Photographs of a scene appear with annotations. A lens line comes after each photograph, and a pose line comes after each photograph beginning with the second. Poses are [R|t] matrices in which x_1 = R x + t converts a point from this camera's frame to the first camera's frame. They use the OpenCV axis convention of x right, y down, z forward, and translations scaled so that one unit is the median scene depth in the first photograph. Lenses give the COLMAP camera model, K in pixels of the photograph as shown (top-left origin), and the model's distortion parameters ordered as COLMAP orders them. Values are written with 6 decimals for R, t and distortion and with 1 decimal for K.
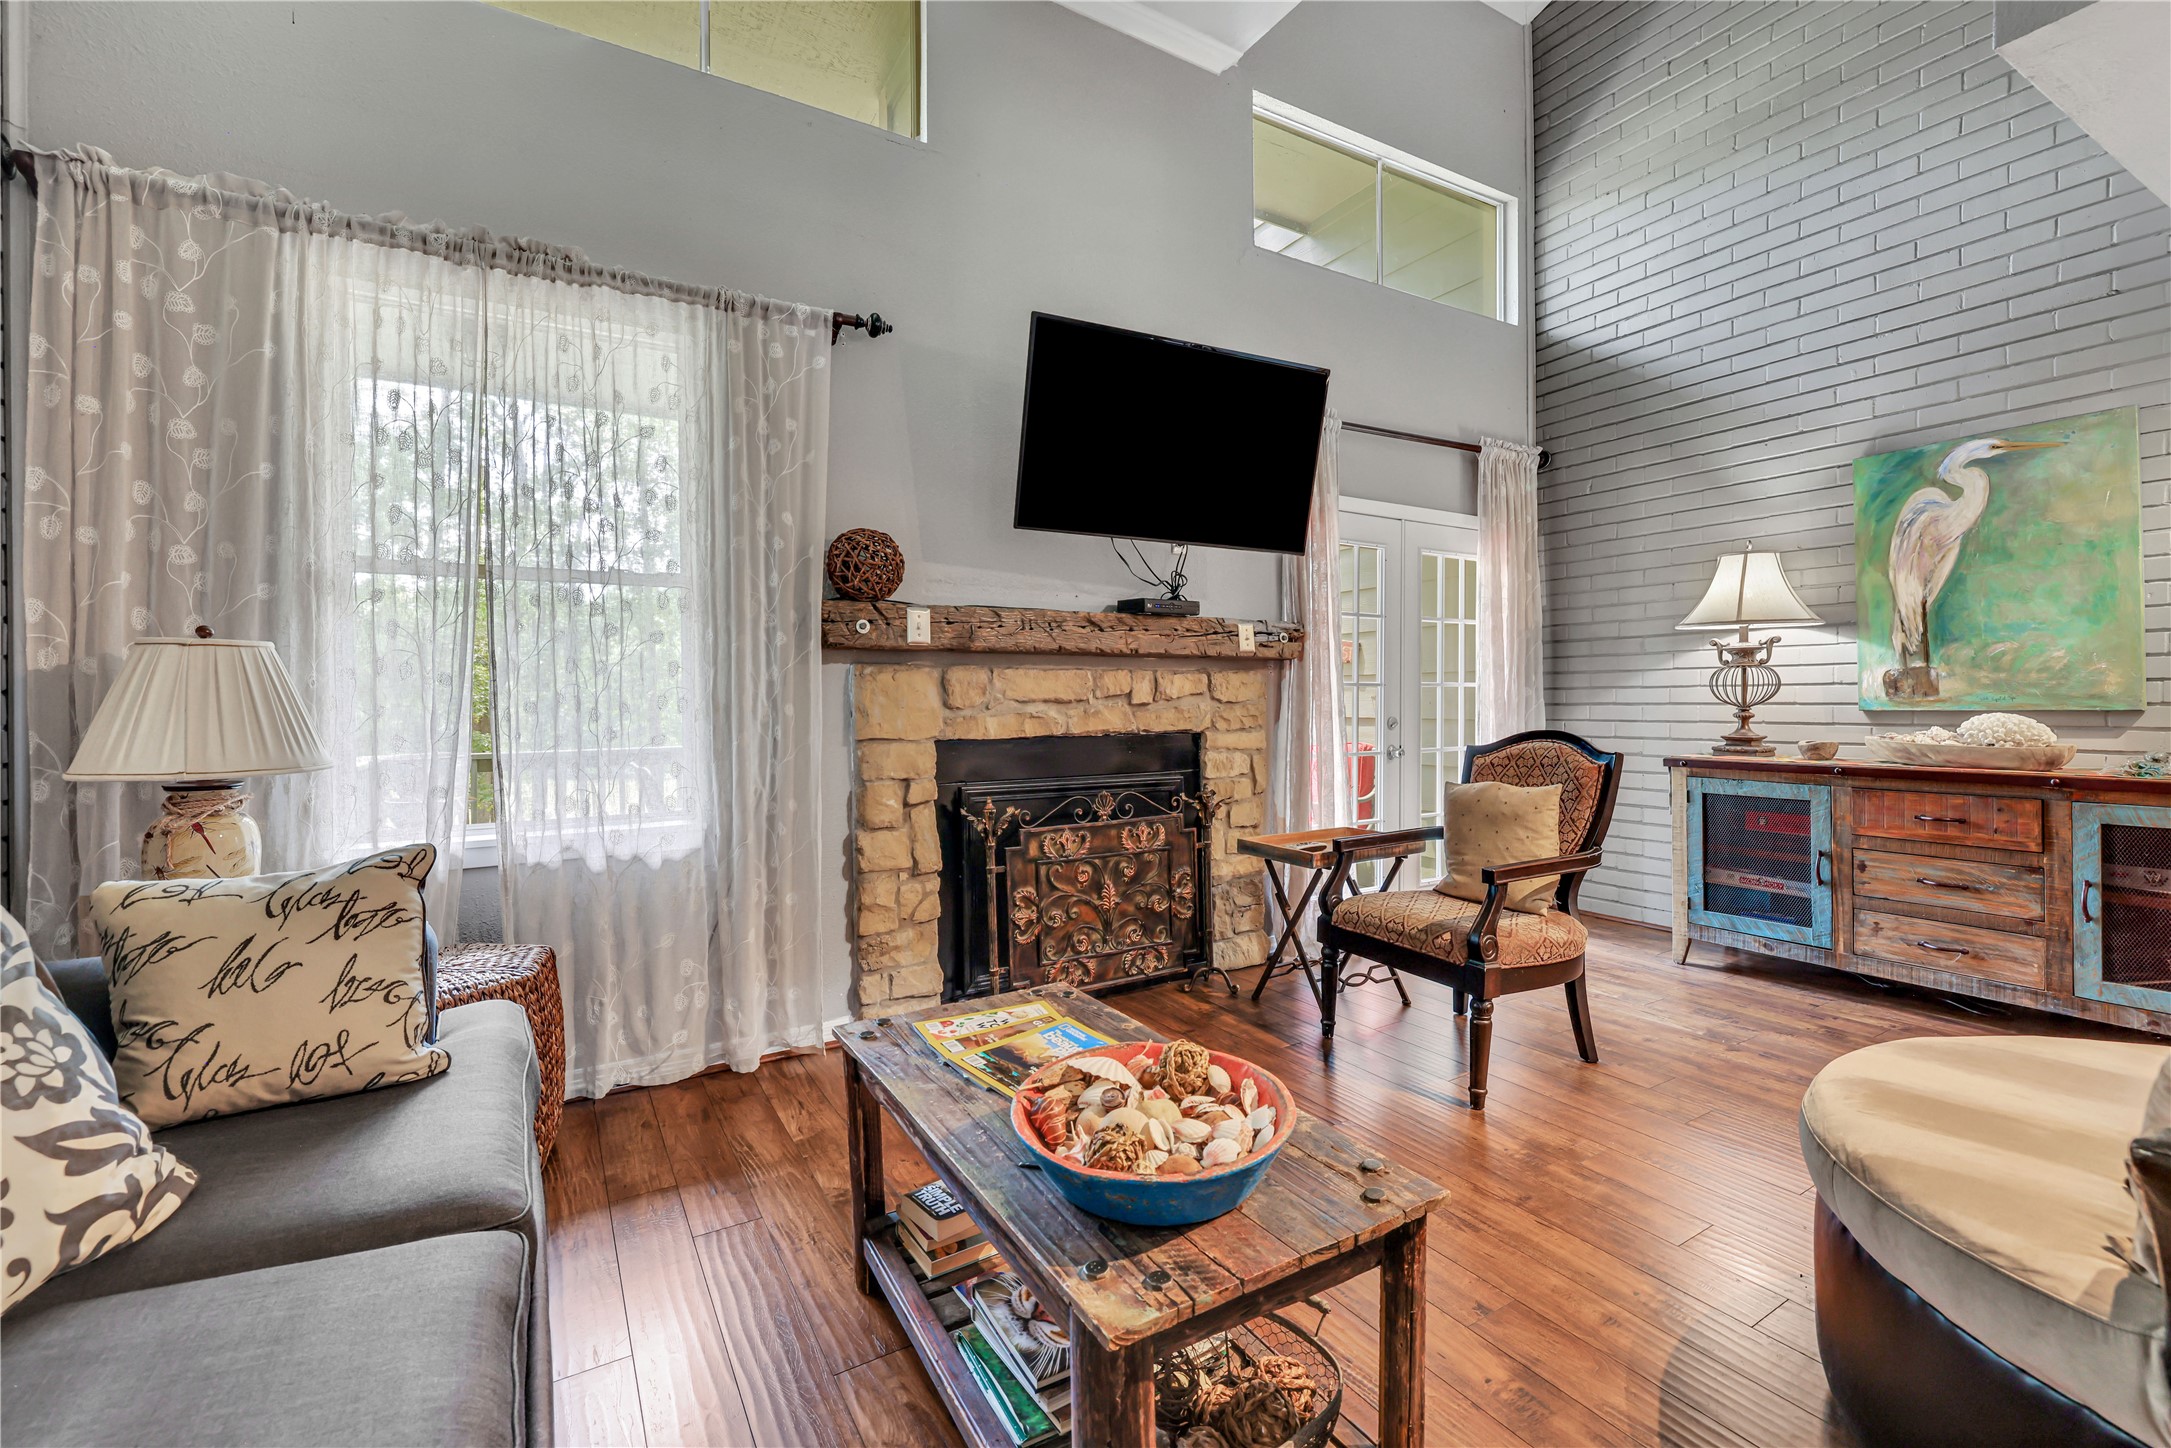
lens RADIAL K [[935.9, 0, 1083.1], [0, 935.9, 694.5], [0, 0, 1]] dist [-0.008759, 0.000117]
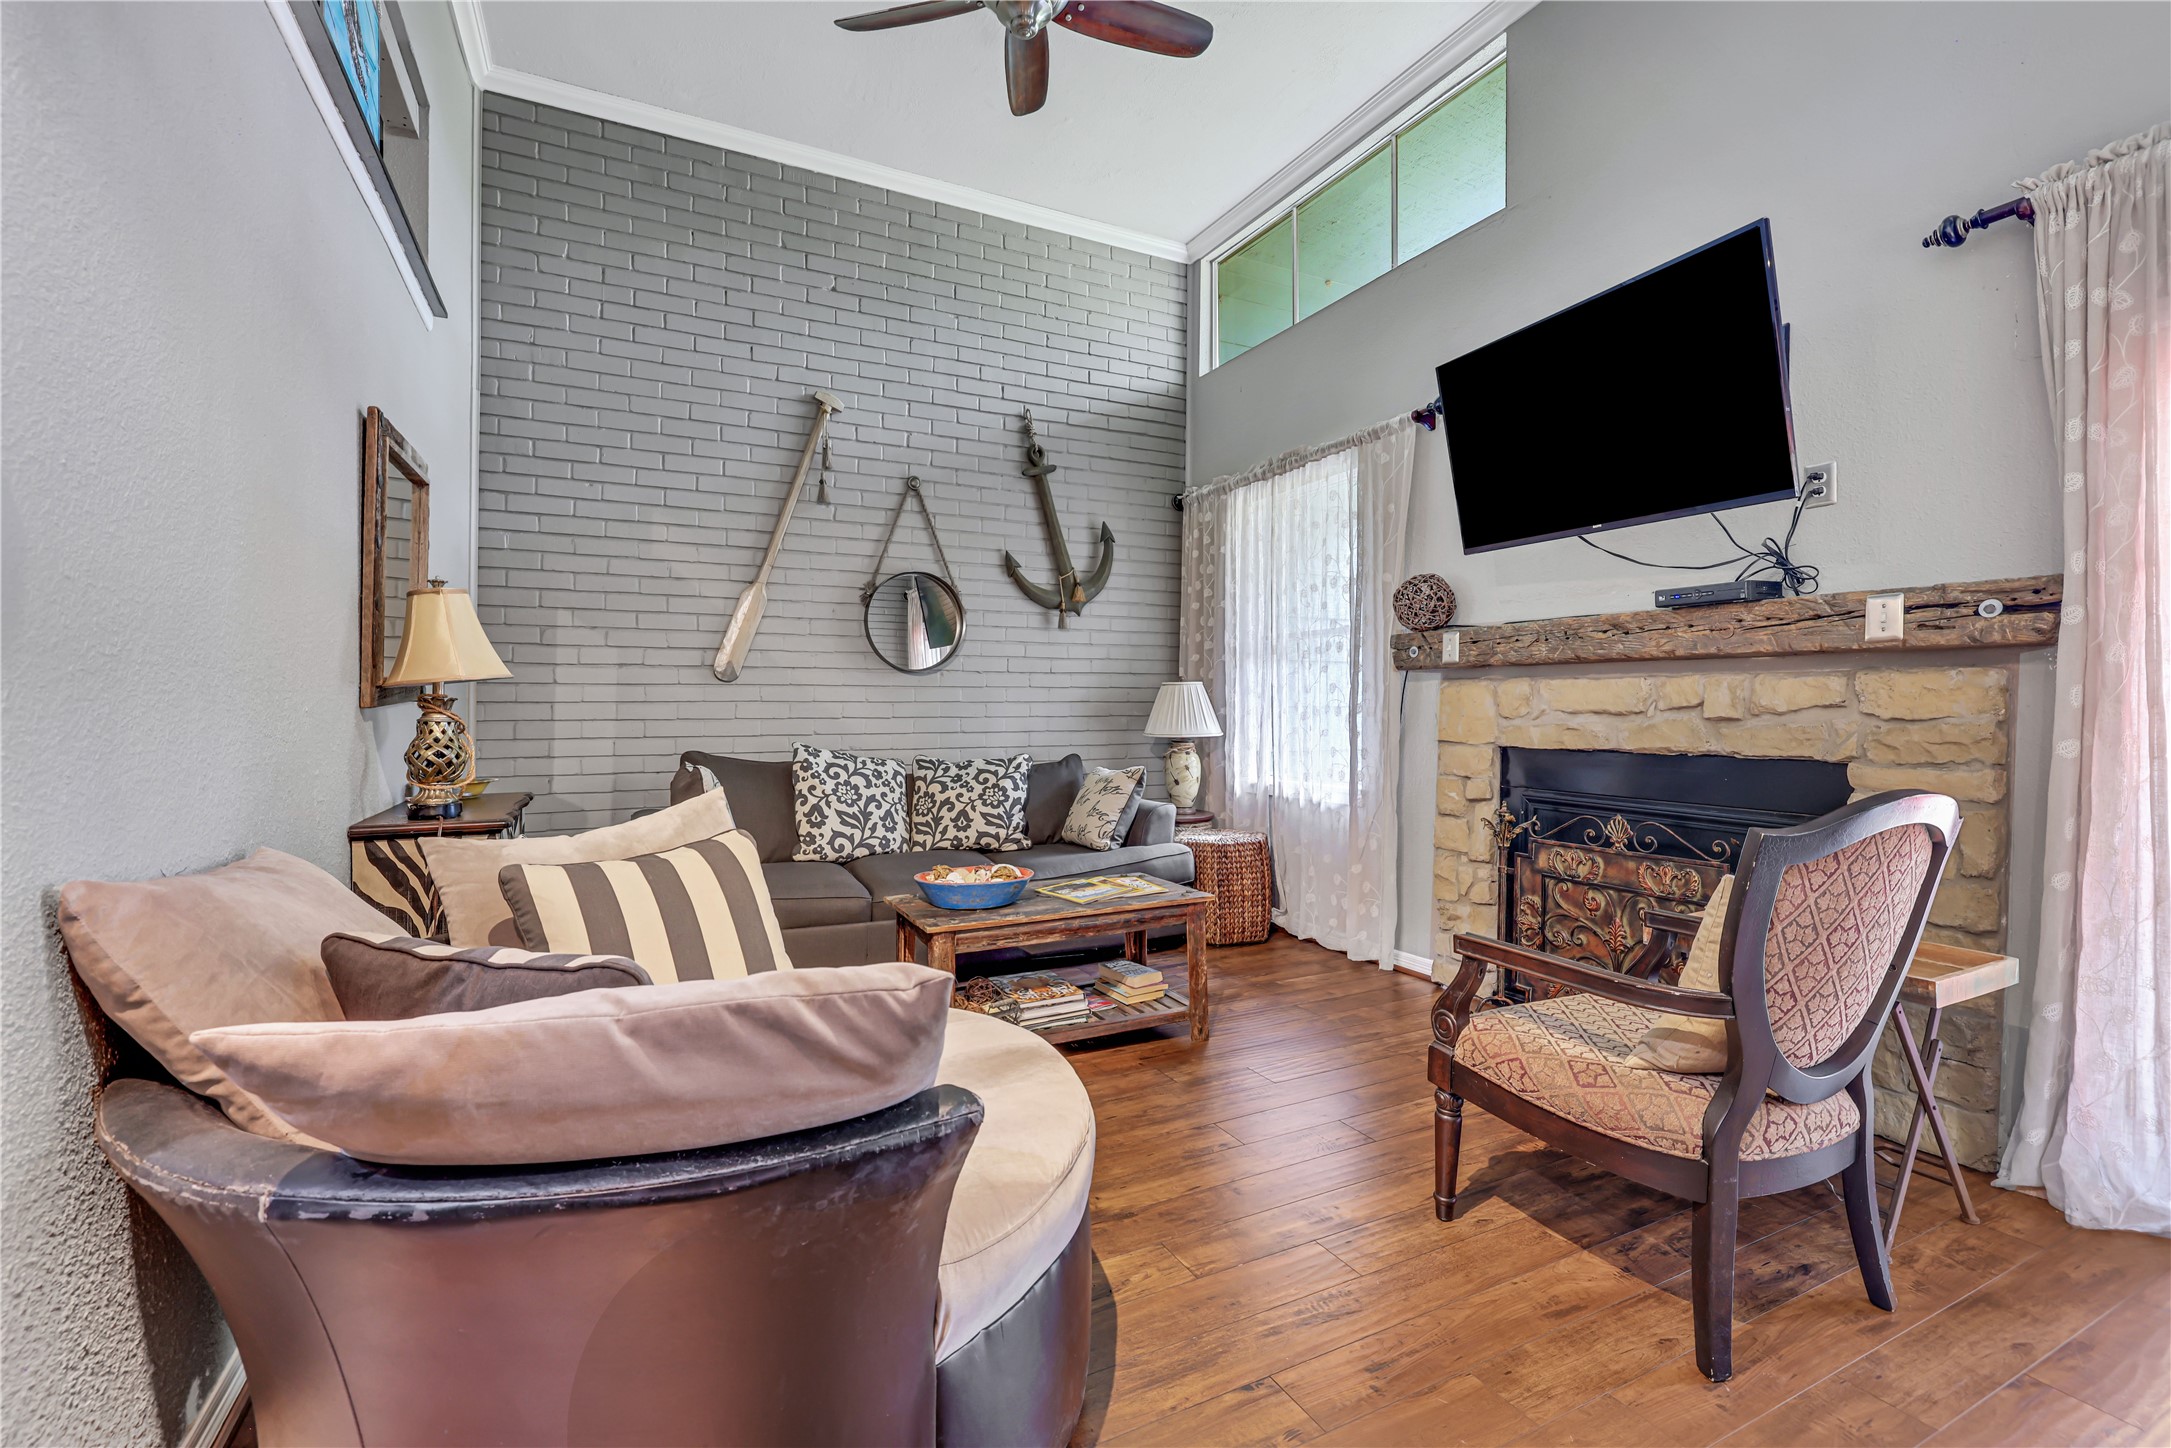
lens RADIAL K [[935.9, 0, 1083.1], [0, 935.9, 694.5], [0, 0, 1]] dist [-0.008759, 0.000117]
pose [[-0.077834, -0.009182, -0.996924, 0.952284], [-0.004496, 0.999951, -0.008859, -0.000779], [0.996956, 0.003792, -0.077871, 0.573364]]
